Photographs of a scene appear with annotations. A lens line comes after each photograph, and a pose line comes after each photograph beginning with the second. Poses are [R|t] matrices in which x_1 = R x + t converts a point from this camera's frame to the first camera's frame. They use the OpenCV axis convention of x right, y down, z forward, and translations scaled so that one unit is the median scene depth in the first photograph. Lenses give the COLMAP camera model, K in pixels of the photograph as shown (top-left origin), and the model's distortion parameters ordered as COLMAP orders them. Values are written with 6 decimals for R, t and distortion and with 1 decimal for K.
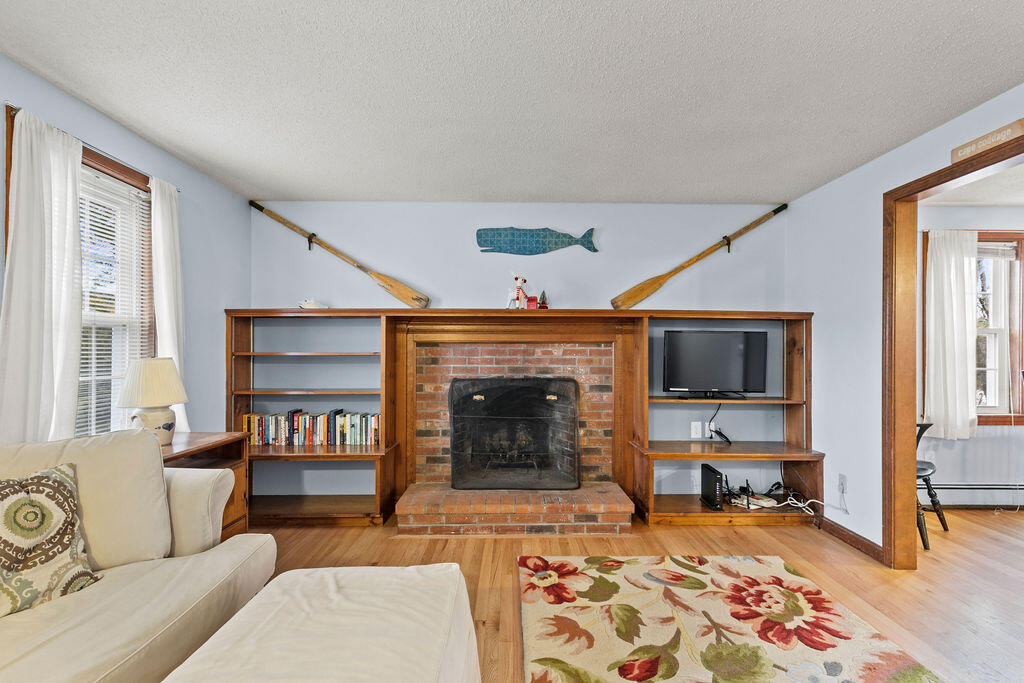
lens RADIAL K [[467.0, 0, 514.5], [0, 467.0, 351.7], [0, 0, 1]] dist [0.013511, -0.004639]
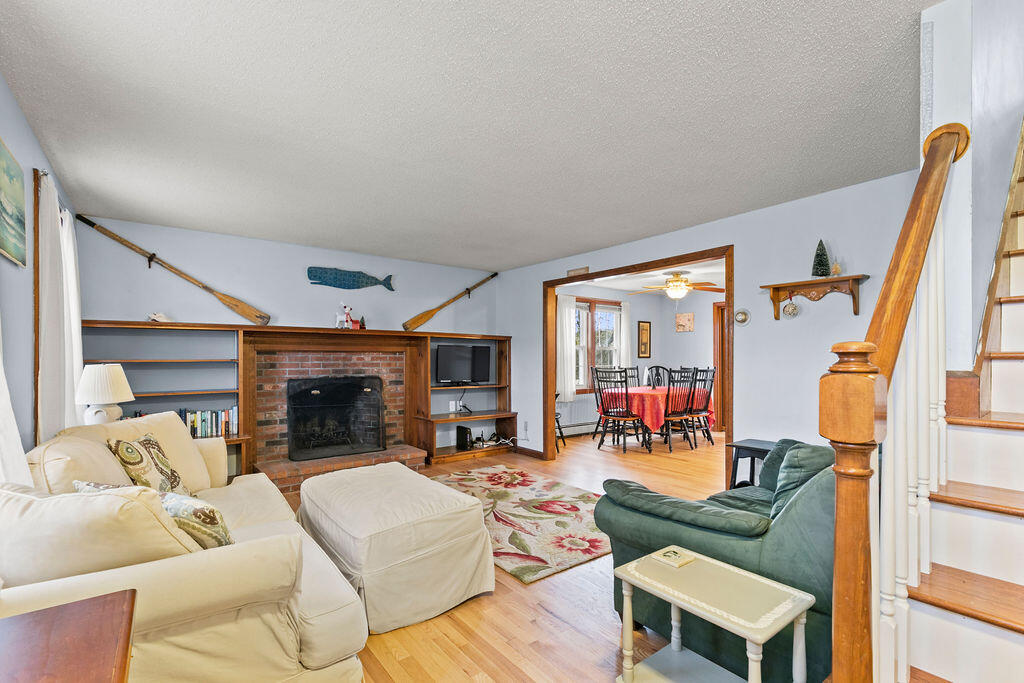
lens RADIAL K [[467.0, 0, 522.1], [0, 467.0, 357.7], [0, 0, 1]] dist [0.013511, -0.004639]
pose [[0.789025, -0.002321, 0.614357, -0.426955], [0.002372, 0.999997, 0.000731, -0.001608], [-0.614357, 0.000880, 0.789028, -0.436552]]
